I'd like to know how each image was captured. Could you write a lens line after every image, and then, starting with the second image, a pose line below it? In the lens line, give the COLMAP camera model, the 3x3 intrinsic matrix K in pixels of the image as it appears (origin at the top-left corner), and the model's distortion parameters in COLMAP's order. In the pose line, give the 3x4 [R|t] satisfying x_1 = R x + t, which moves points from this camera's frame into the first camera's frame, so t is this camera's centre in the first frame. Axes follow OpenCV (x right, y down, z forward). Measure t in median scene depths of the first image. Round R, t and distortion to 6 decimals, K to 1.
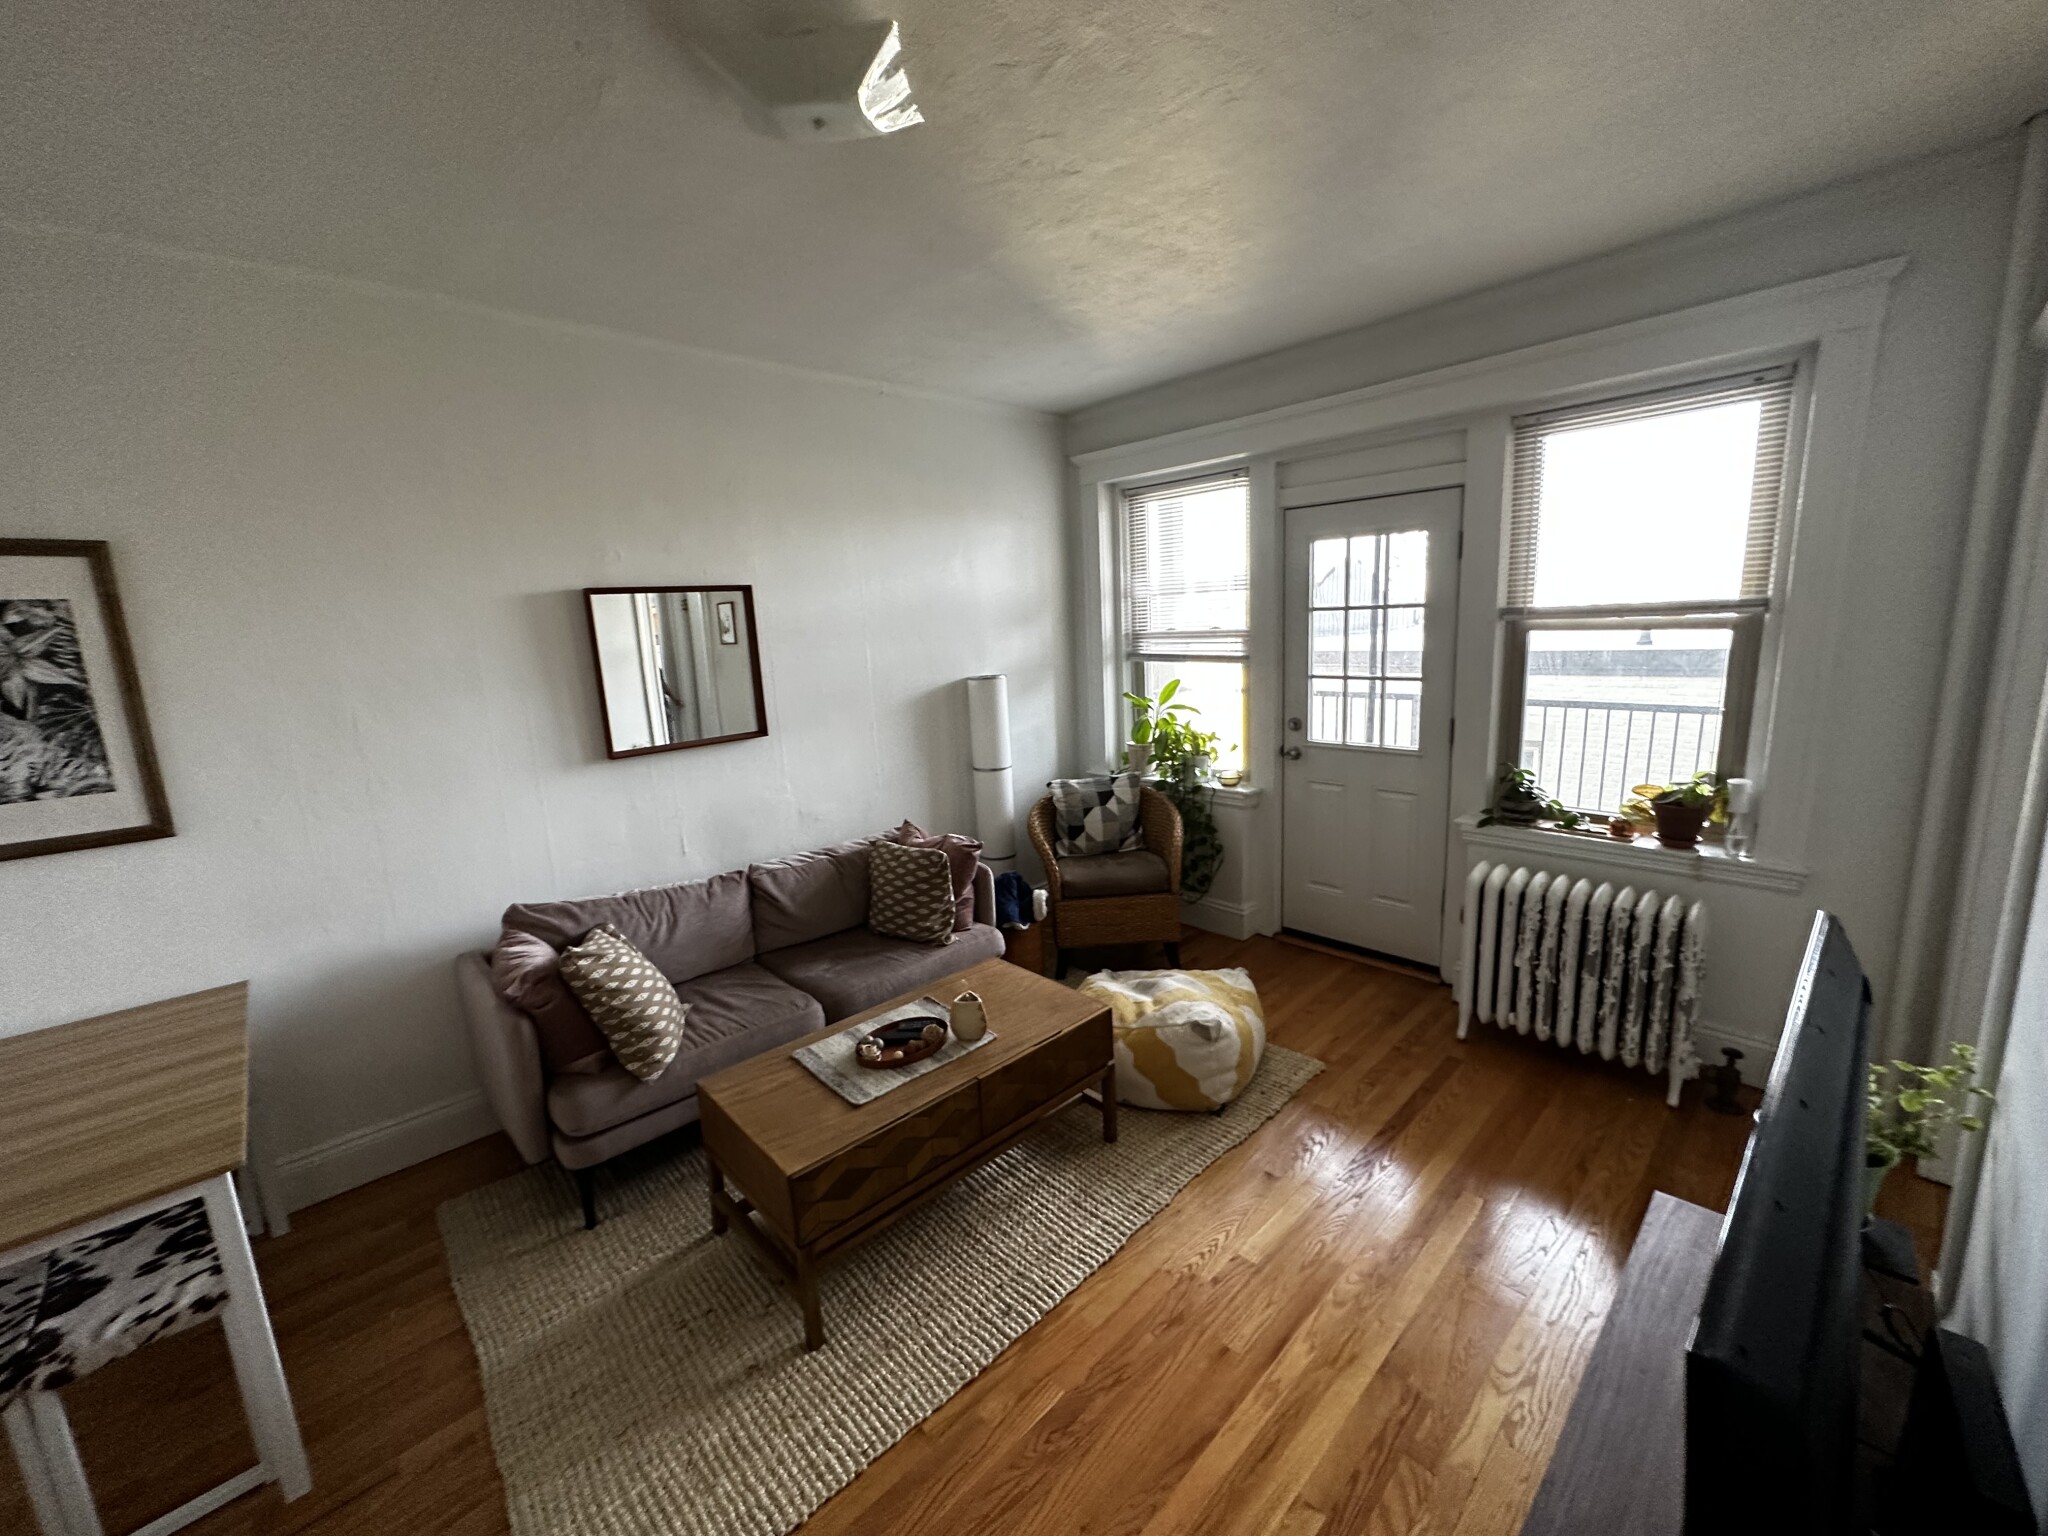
lens RADIAL K [[815.3, 0, 1020.8], [0, 815.3, 768.1], [0, 0, 1]] dist [-0.003246, 0.001328]
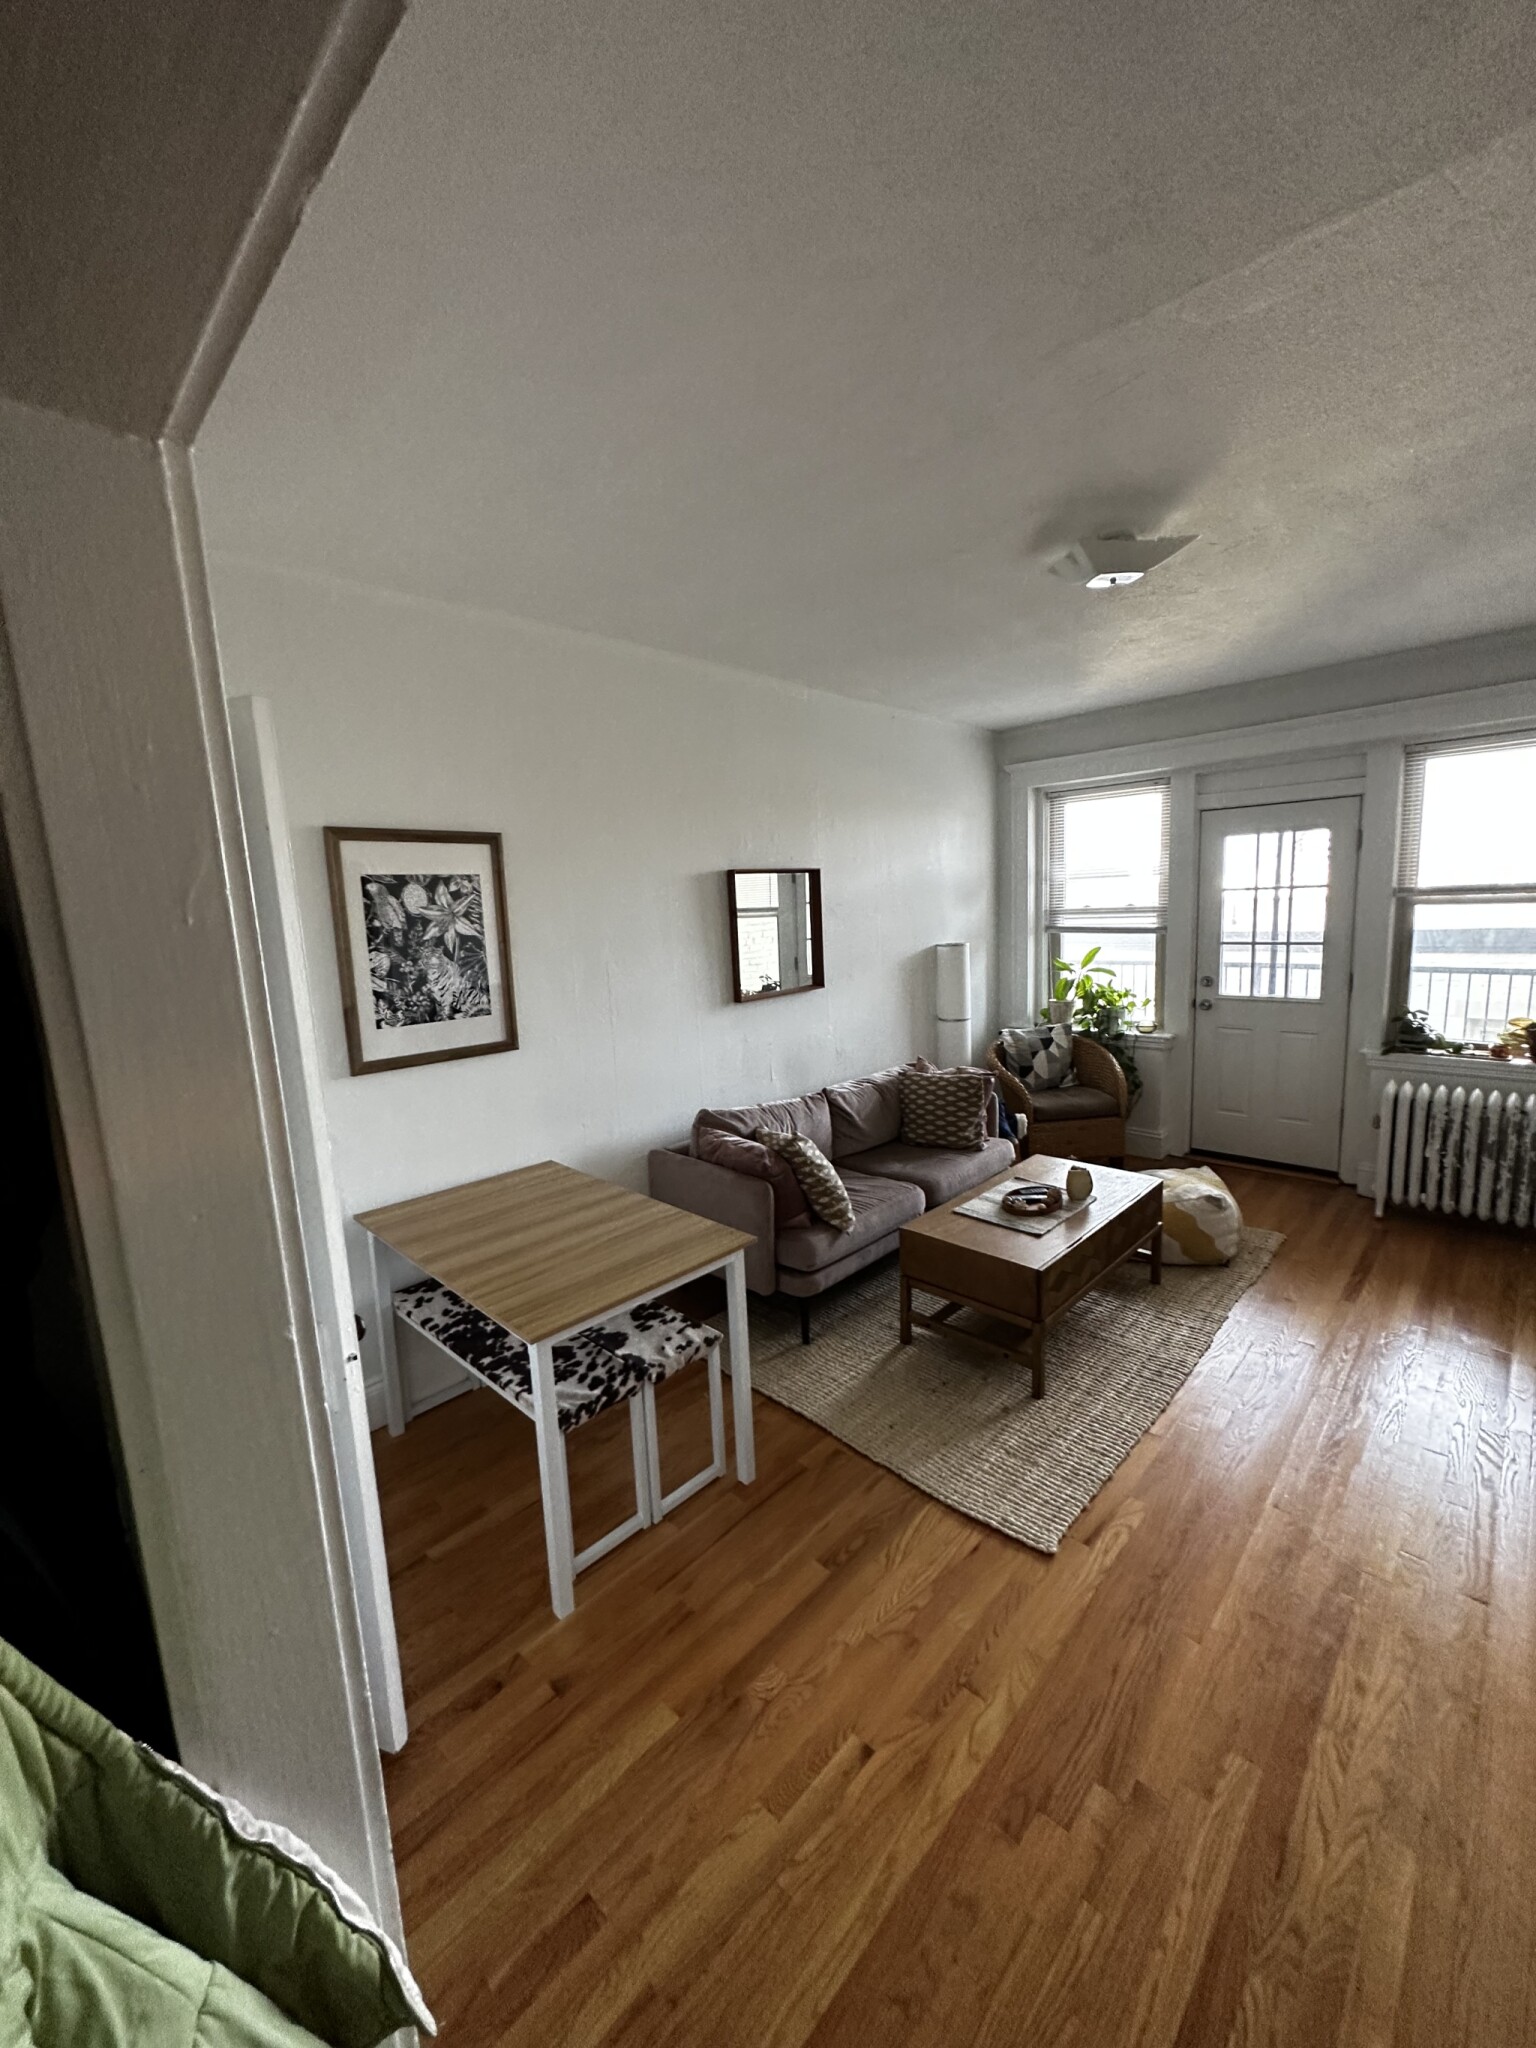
lens RADIAL K [[815.3, 0, 768.2], [0, 815.3, 1022.5], [0, 0, 1]] dist [-0.003246, 0.001328]
pose [[0.999039, -0.004449, 0.043610, -0.548456], [0.006193, 0.999182, -0.039950, 0.076916], [-0.043396, 0.040181, 0.998250, -0.297660]]
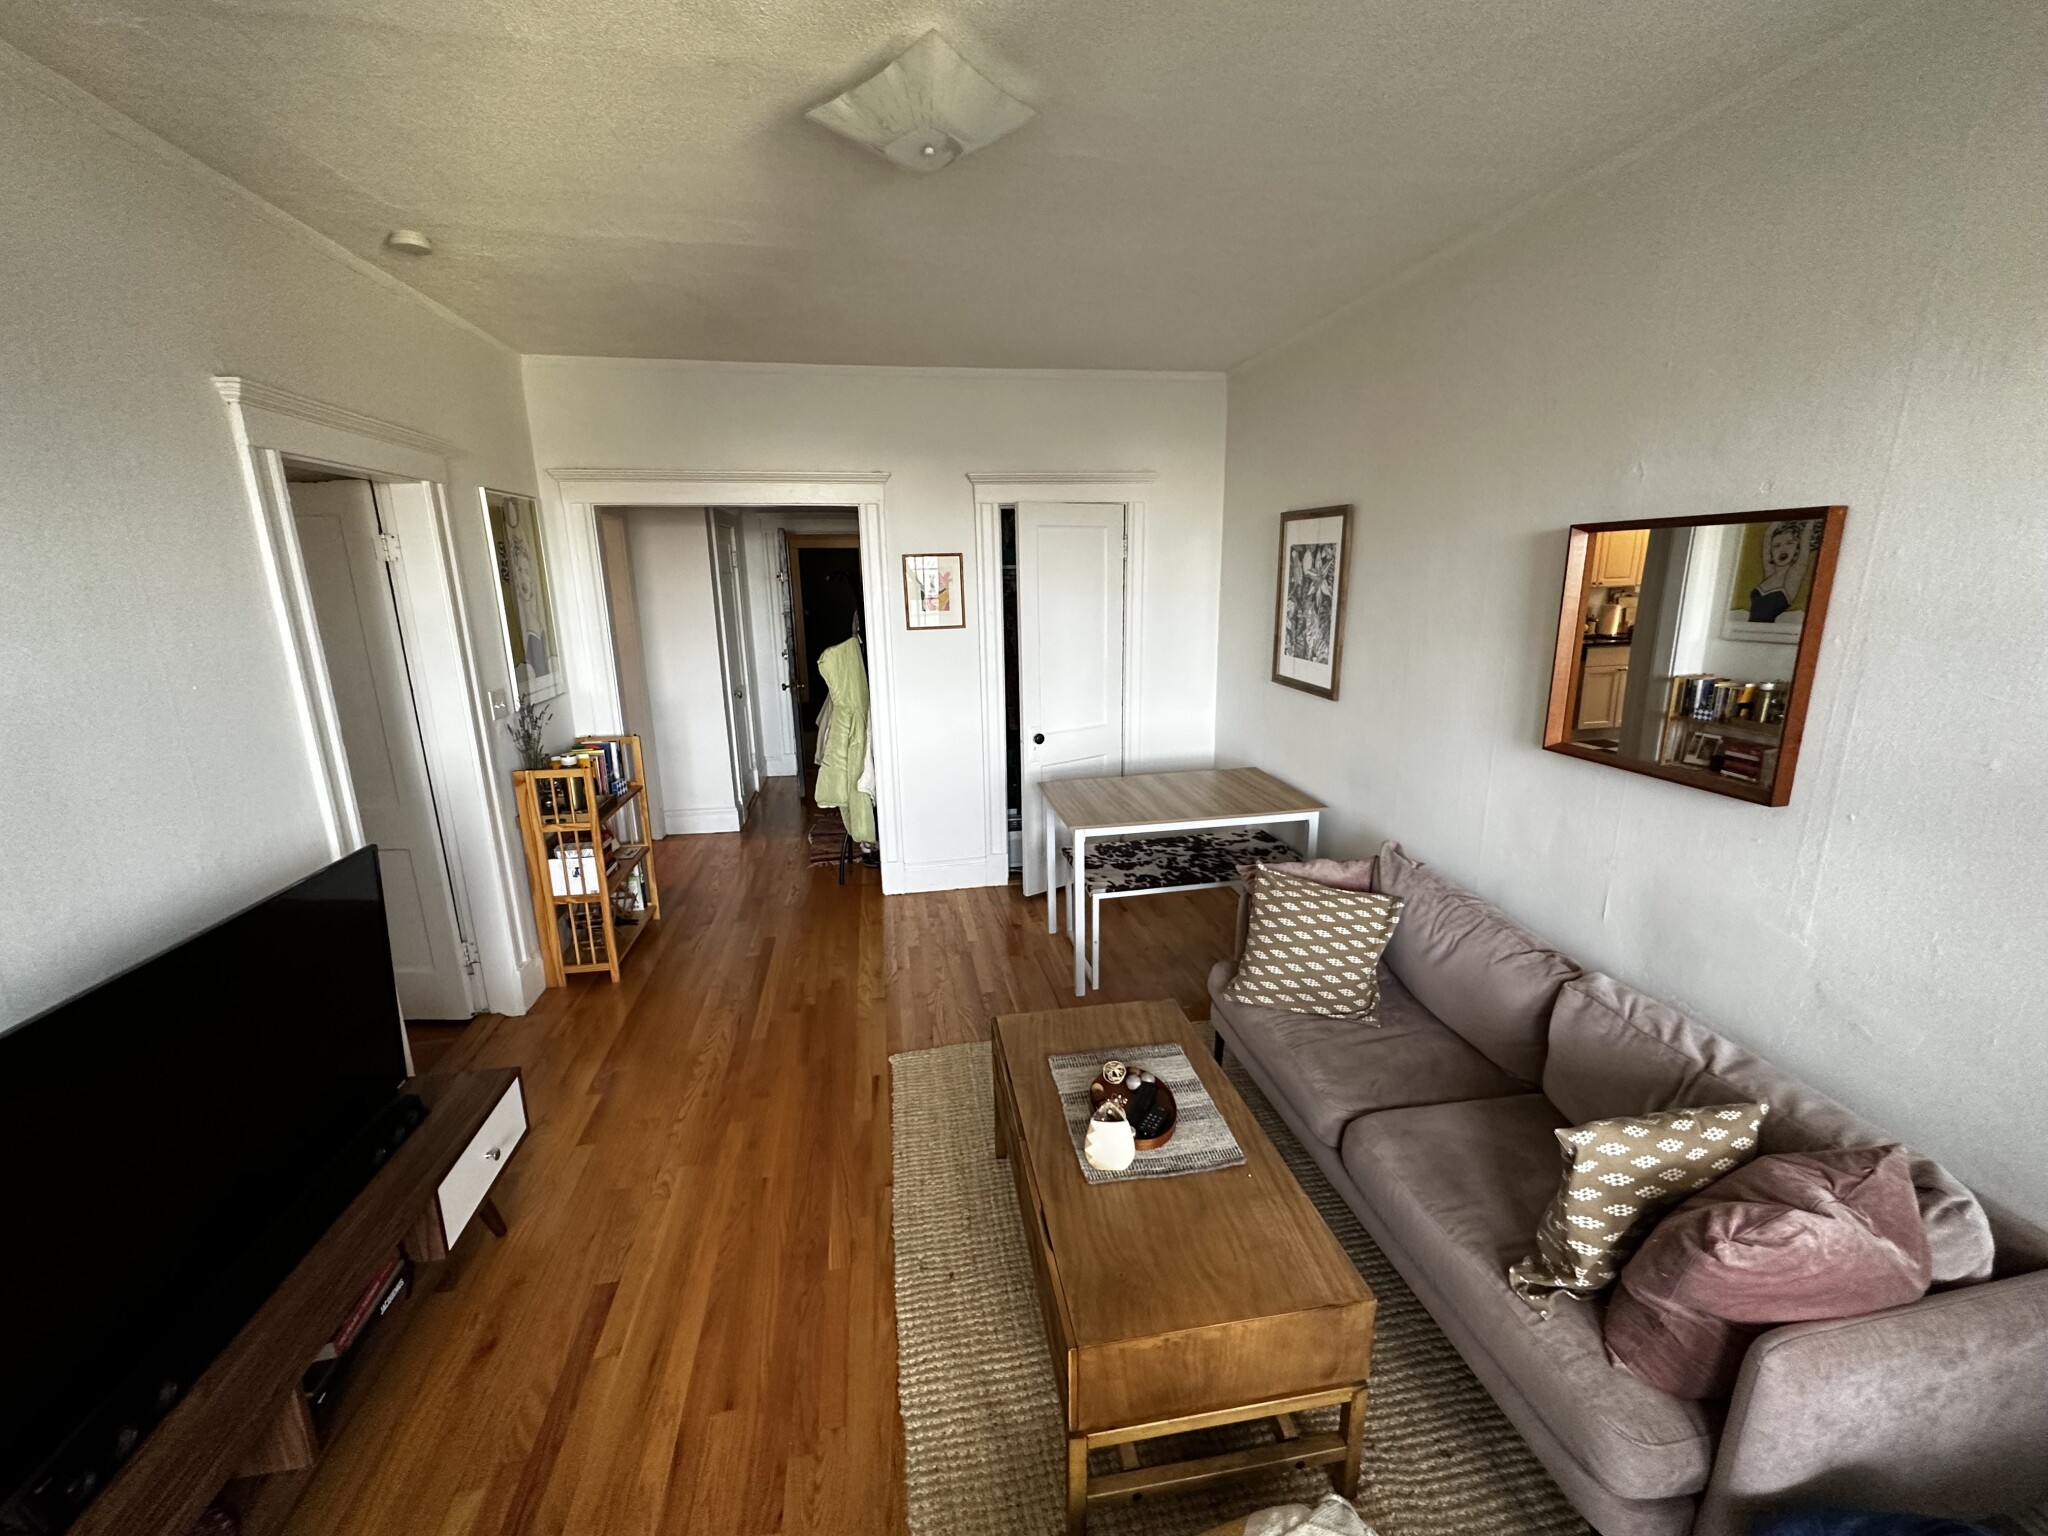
lens RADIAL K [[815.3, 0, 1021.2], [0, 815.3, 765.3], [0, 0, 1]] dist [-0.003246, 0.001328]
pose [[-0.549812, 0.252308, -0.796271, 0.425662], [-0.110518, 0.922934, 0.368753, -0.242922], [0.827945, 0.290747, -0.479555, 1.028562]]
